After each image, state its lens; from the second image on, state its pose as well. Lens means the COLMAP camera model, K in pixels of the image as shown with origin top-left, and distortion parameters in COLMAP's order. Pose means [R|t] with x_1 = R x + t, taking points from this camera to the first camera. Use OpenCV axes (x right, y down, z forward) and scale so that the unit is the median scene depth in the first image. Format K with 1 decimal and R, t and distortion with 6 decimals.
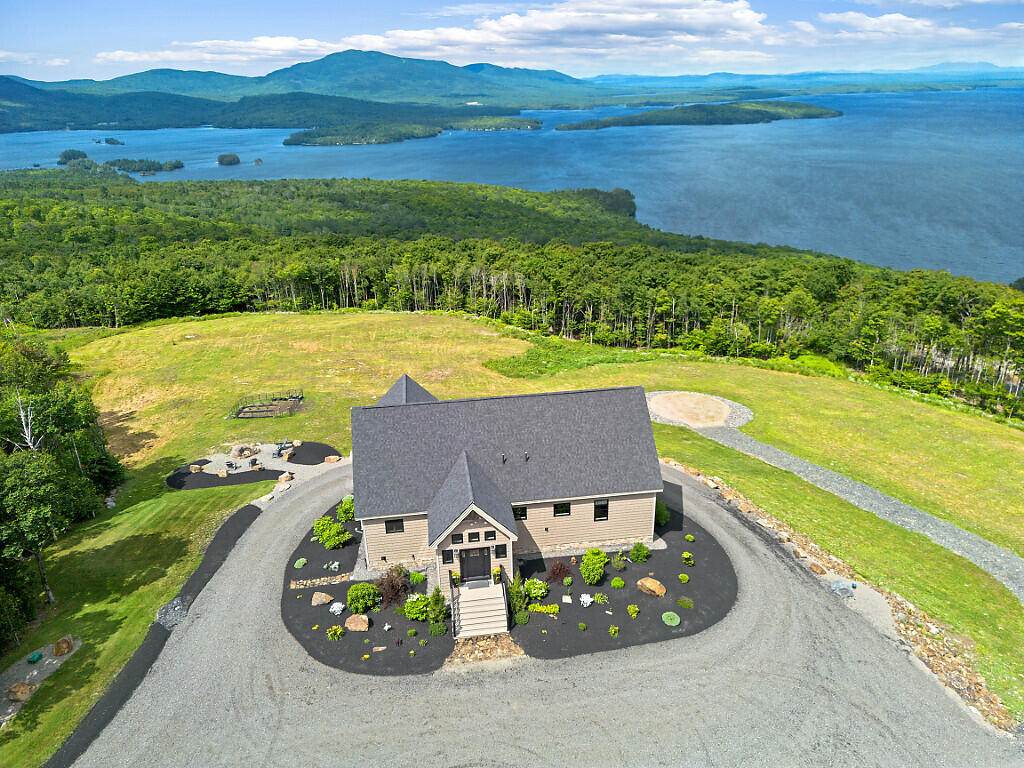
lens RADIAL K [[718.4, 0, 513.8], [0, 718.4, 384.9], [0, 0, 1]] dist [0.087581, -0.097910]
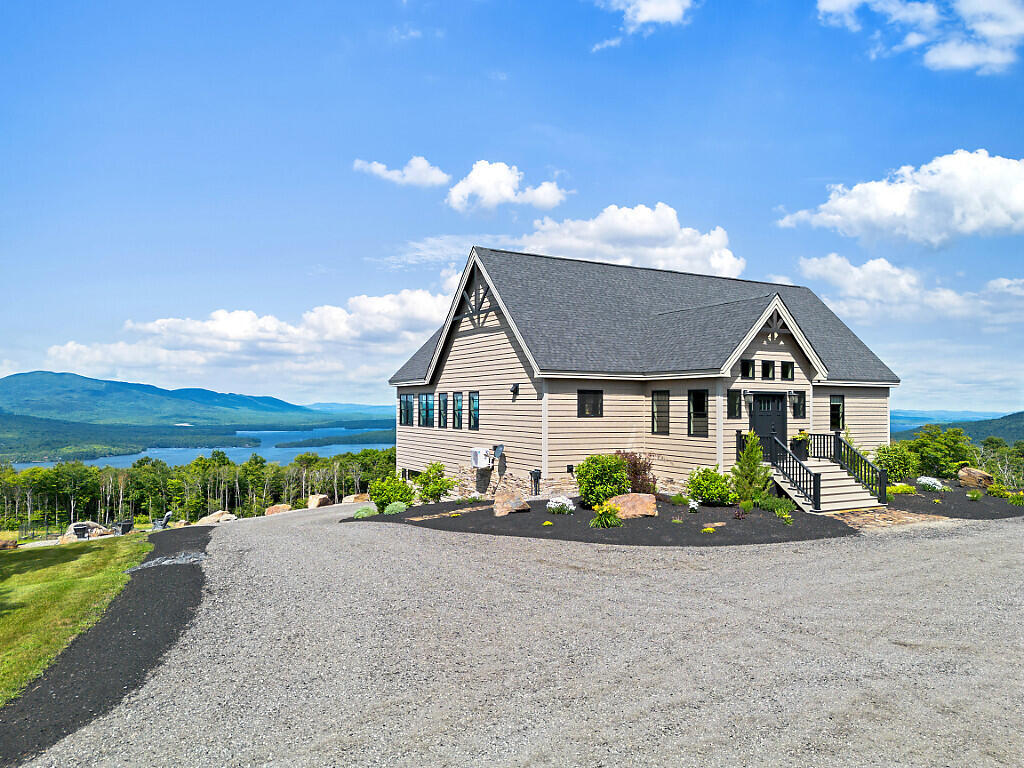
lens RADIAL K [[718.4, 0, 513.8], [0, 718.4, 384.9], [0, 0, 1]] dist [0.087581, -0.097910]
pose [[0.930564, 0.033427, 0.364601, -0.124859], [0.121485, 0.911217, -0.393606, 0.116235], [-0.345387, 0.410569, 0.843884, 0.157944]]
